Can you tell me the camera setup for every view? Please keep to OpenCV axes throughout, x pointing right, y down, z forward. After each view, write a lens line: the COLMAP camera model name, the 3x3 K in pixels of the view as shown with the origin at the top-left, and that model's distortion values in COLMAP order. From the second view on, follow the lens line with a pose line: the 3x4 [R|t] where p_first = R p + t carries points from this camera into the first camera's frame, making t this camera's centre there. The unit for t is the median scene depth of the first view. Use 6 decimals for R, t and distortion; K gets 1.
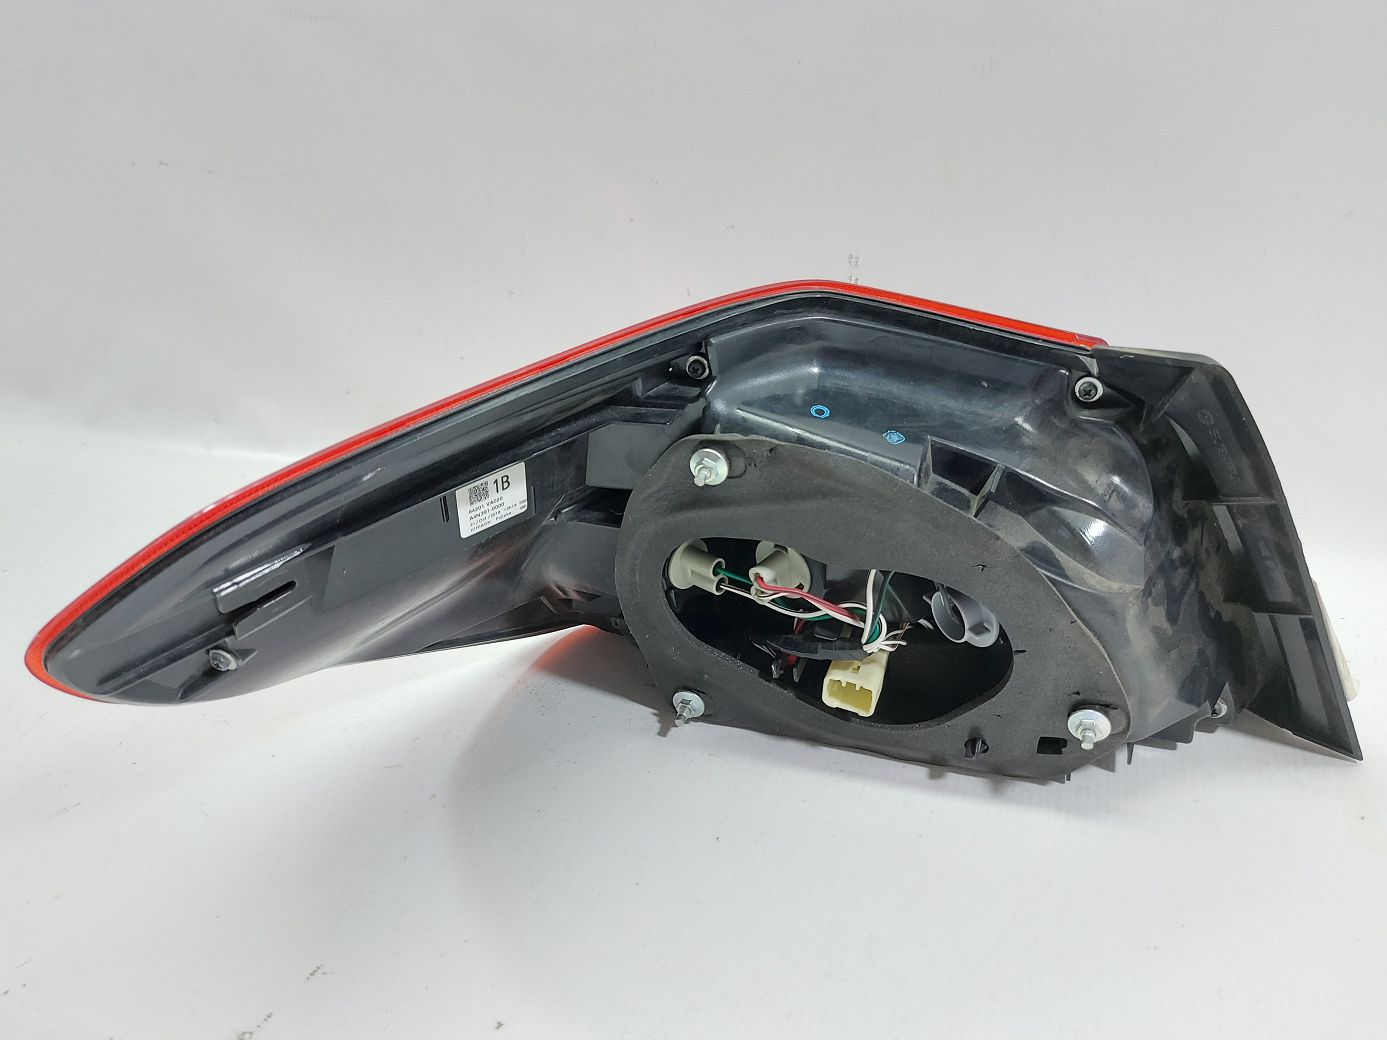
lens RADIAL K [[971.5, 0, 693.5], [0, 971.5, 520.0], [0, 0, 1]] dist [-0.002571, 0.000102]
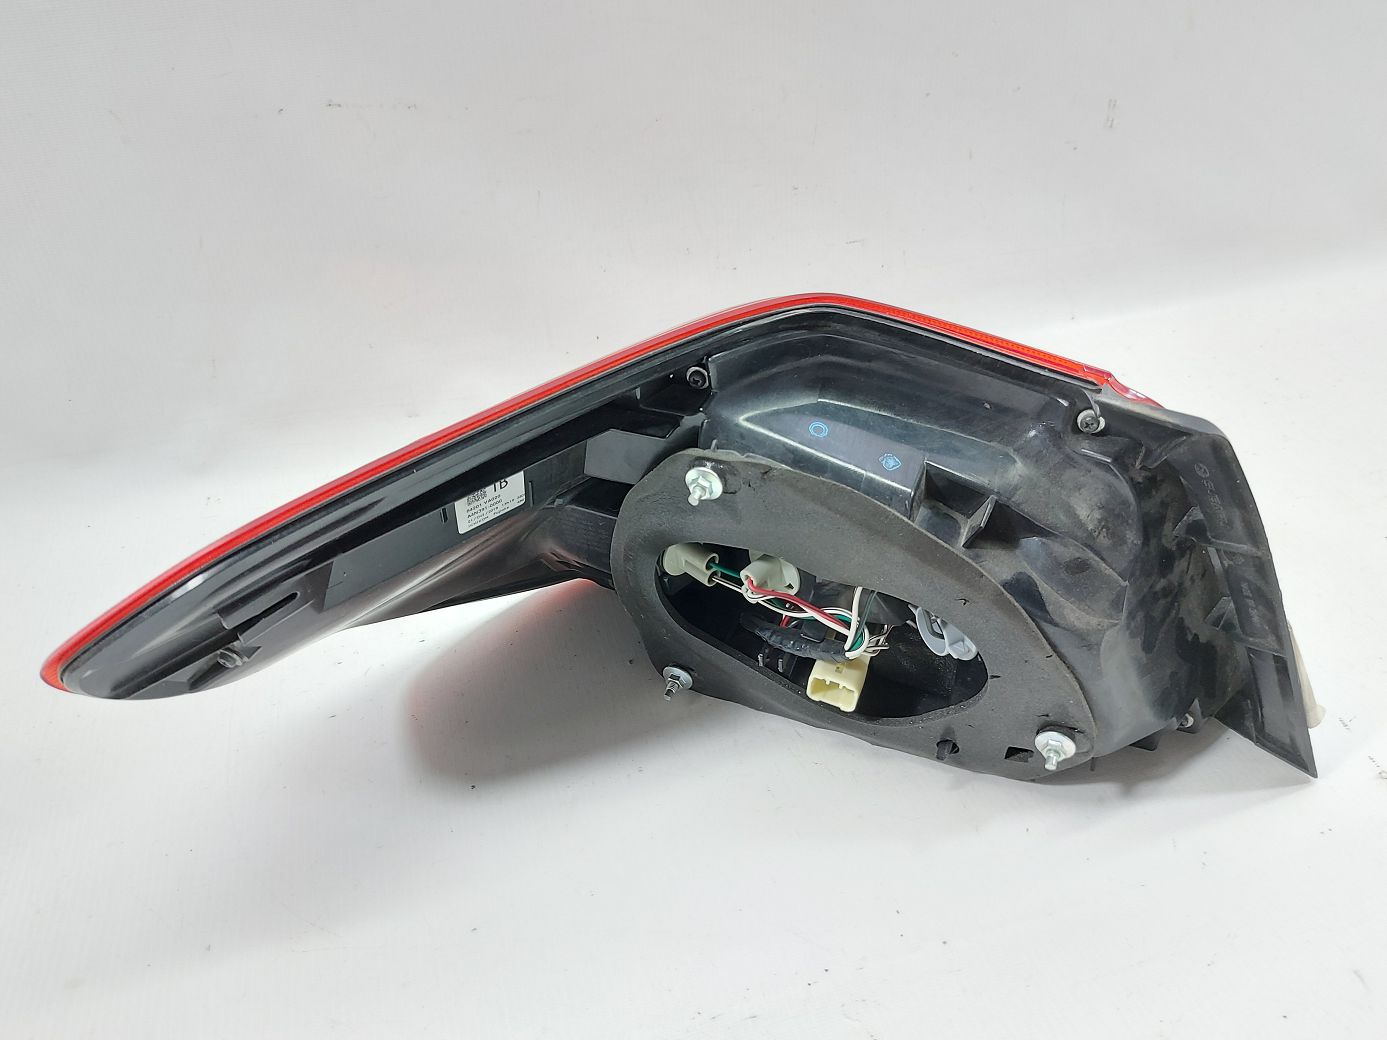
lens RADIAL K [[971.5, 0, 693.5], [0, 971.5, 520.0], [0, 0, 1]] dist [-0.002571, 0.000102]
pose [[0.998632, 0.050849, -0.012164, 0.018998], [-0.048355, 0.986727, 0.155018, -0.167500], [0.019885, -0.154218, 0.987837, -0.002673]]
